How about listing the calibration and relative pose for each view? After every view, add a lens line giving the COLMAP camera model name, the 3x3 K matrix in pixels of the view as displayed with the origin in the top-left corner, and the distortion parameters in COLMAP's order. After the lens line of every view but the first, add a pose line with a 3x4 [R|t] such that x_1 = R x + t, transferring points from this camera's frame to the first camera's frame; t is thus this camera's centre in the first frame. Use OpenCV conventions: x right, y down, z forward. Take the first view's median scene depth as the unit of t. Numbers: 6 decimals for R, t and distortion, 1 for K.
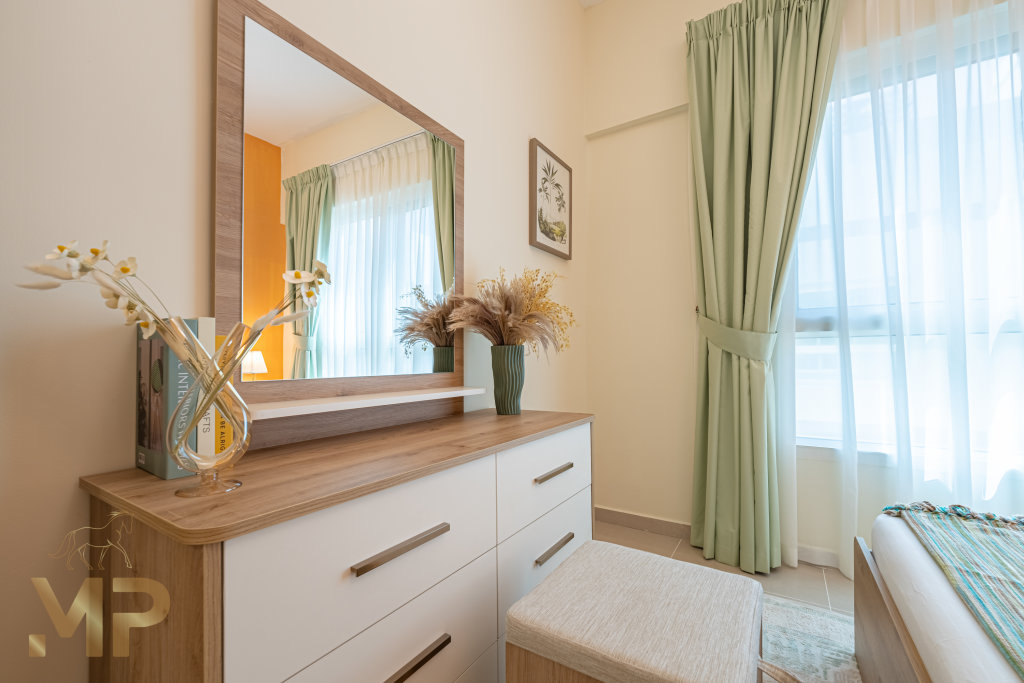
lens RADIAL K [[422.0, 0, 517.2], [0, 422.0, 355.2], [0, 0, 1]] dist [-0.000791, -0.000178]
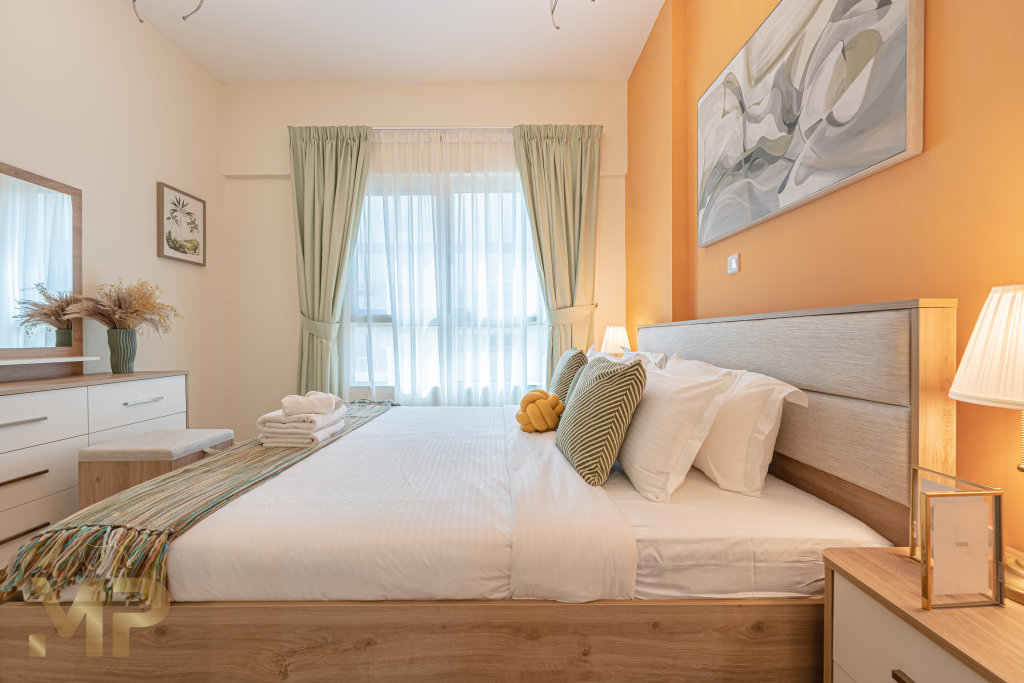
lens RADIAL K [[415.7, 0, 512.0], [0, 415.7, 341.5], [0, 0, 1]] dist [0.000031, 0.000207]
pose [[0.842950, -0.005156, 0.537967, 0.323555], [-0.002466, 0.999907, 0.013447, -0.001285], [-0.537987, -0.012662, 0.842858, -0.939346]]
